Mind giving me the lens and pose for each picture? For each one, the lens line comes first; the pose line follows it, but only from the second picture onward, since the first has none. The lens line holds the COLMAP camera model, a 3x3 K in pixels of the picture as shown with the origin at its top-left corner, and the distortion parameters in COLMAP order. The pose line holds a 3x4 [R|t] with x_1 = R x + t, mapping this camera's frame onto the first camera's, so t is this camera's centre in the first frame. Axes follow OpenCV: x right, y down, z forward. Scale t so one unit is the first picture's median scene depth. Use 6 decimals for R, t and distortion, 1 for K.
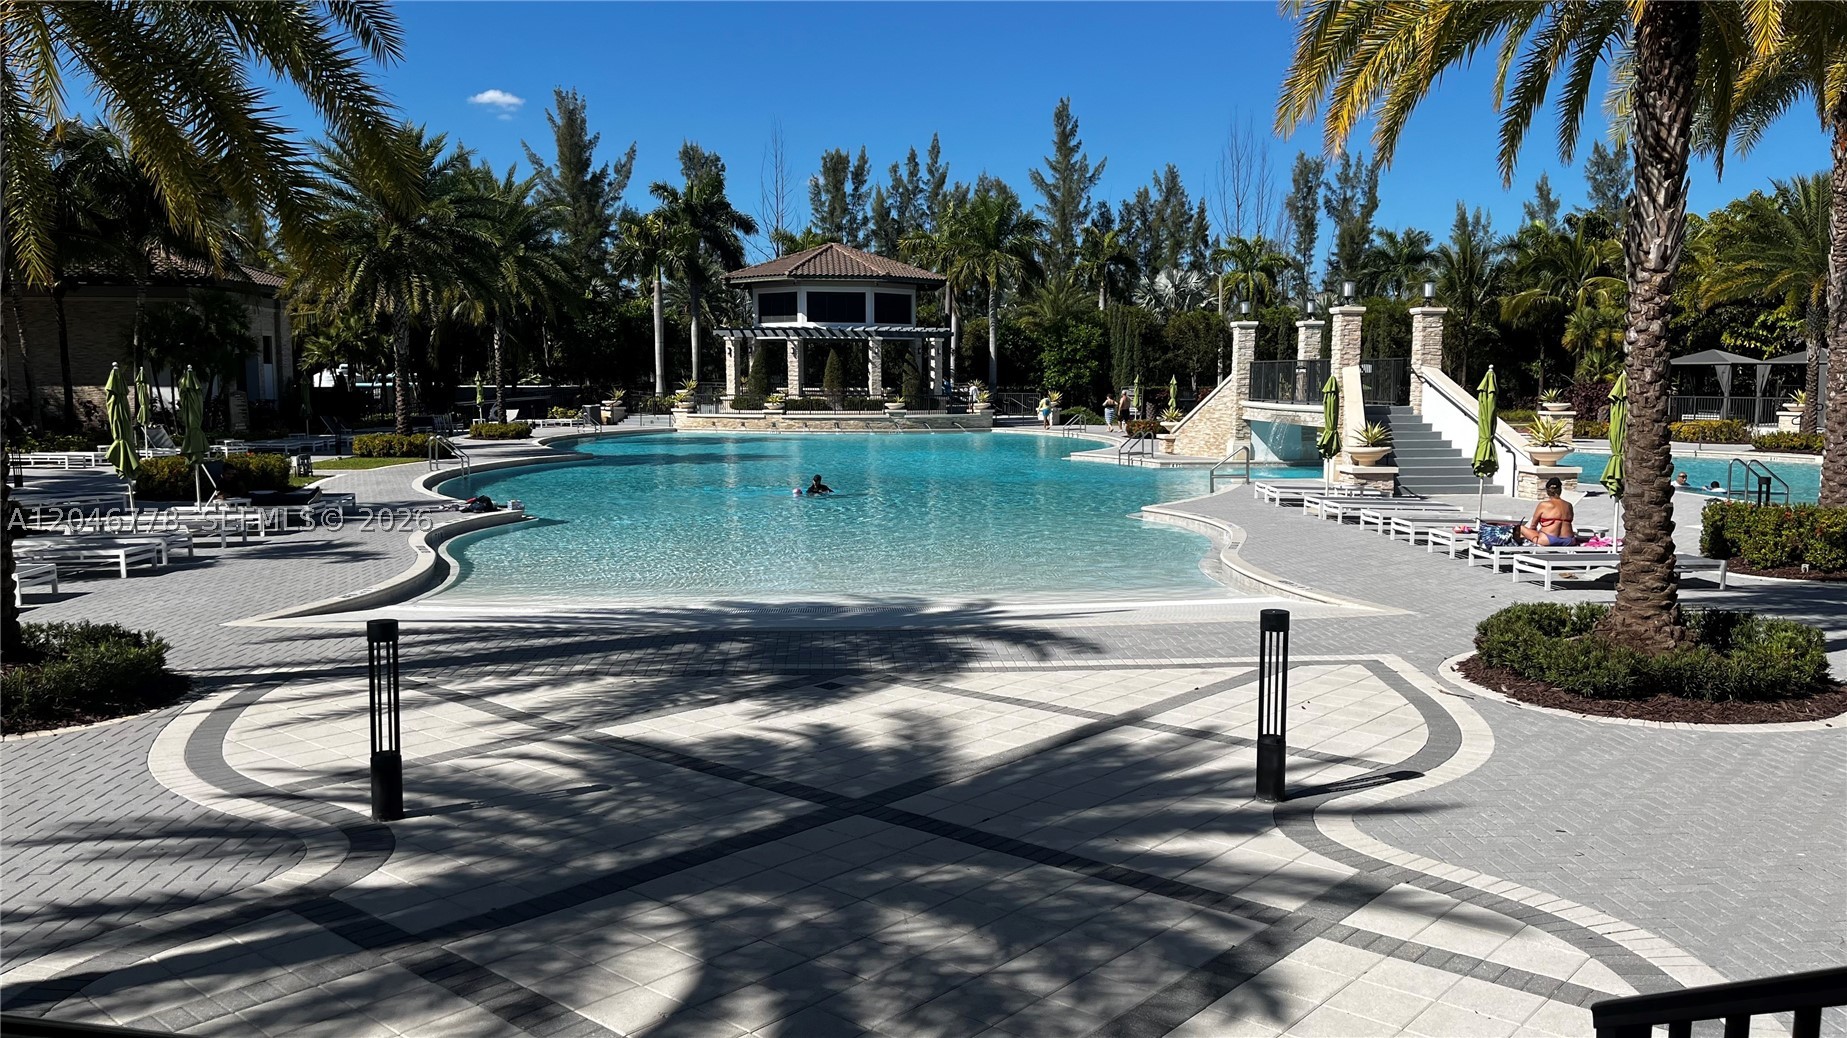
lens RADIAL K [[1386.2, 0, 923.5], [0, 1386.2, 519.0], [0, 0, 1]] dist [0.076642, -0.117725]
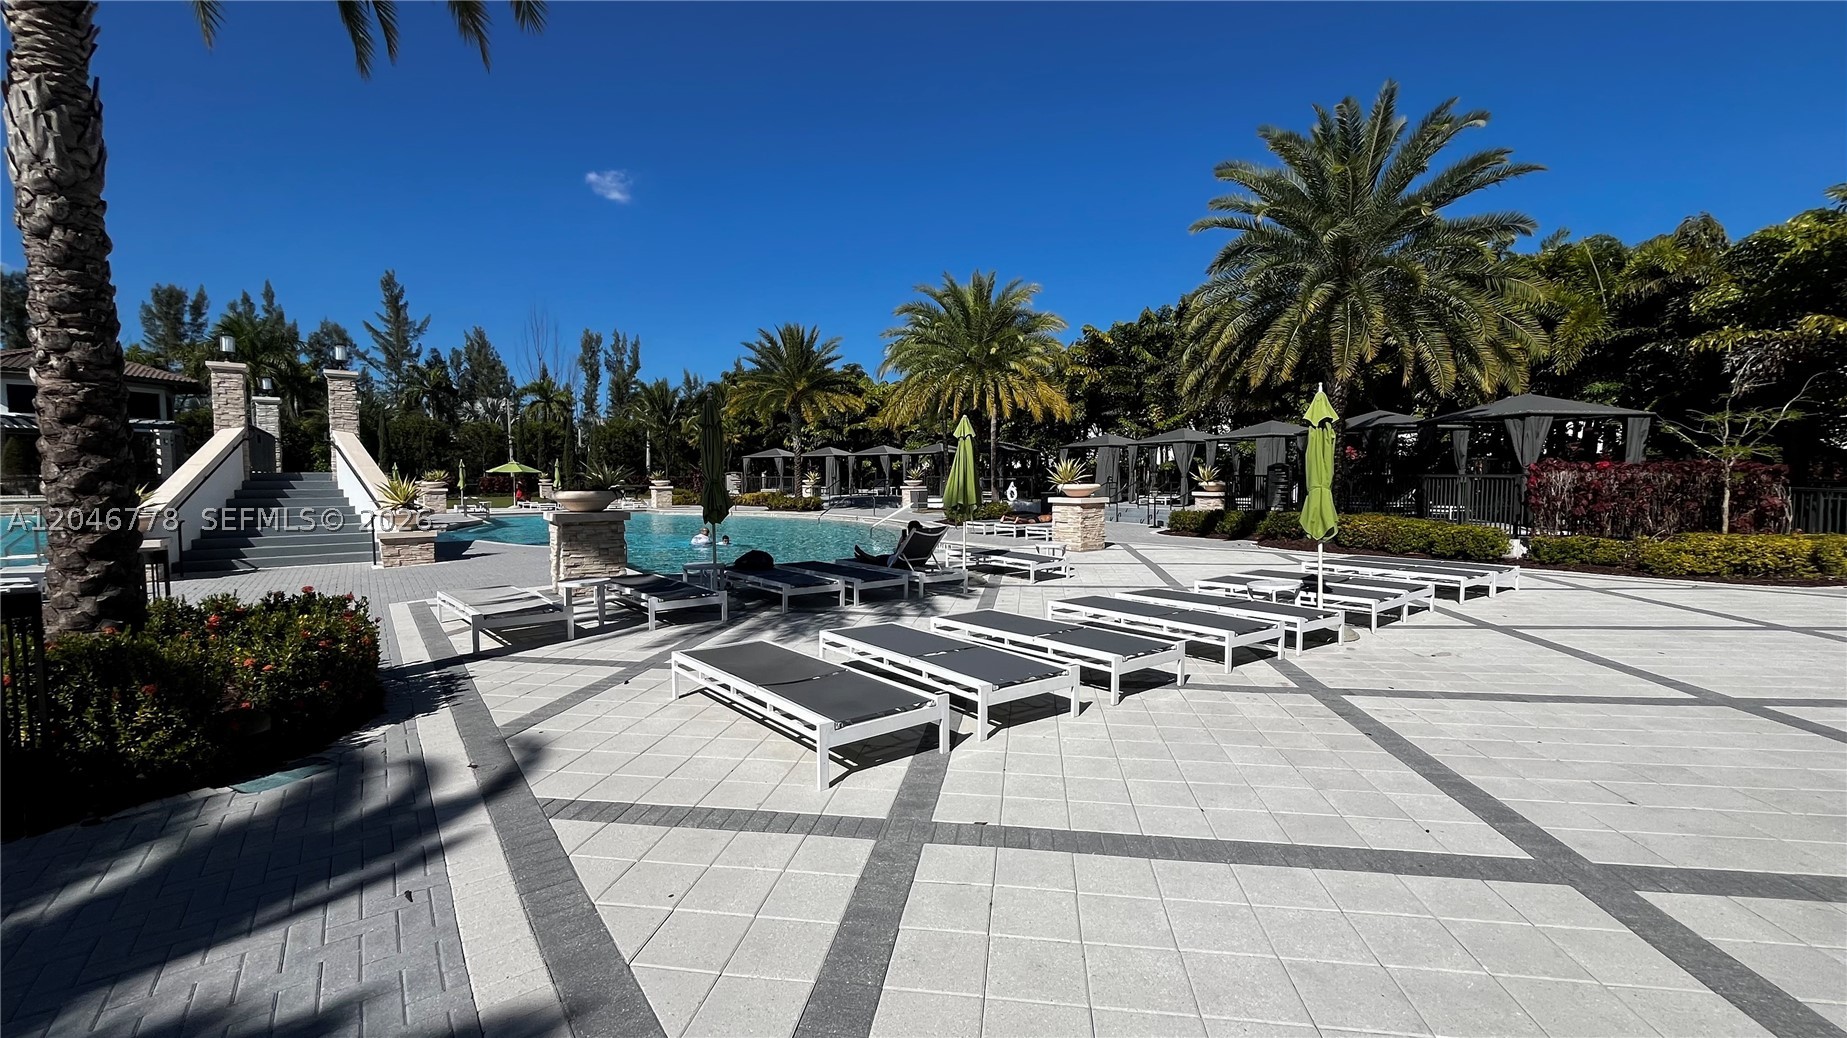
lens RADIAL K [[744.0, 0, 913.8], [0, 744.0, 514.7], [0, 0, 1]] dist [-0.000803, -0.000197]
pose [[0.857205, -0.026683, 0.514284, 0.156873], [0.055750, 0.997596, -0.041165, -0.001195], [-0.511949, 0.063958, 0.856631, 0.119943]]
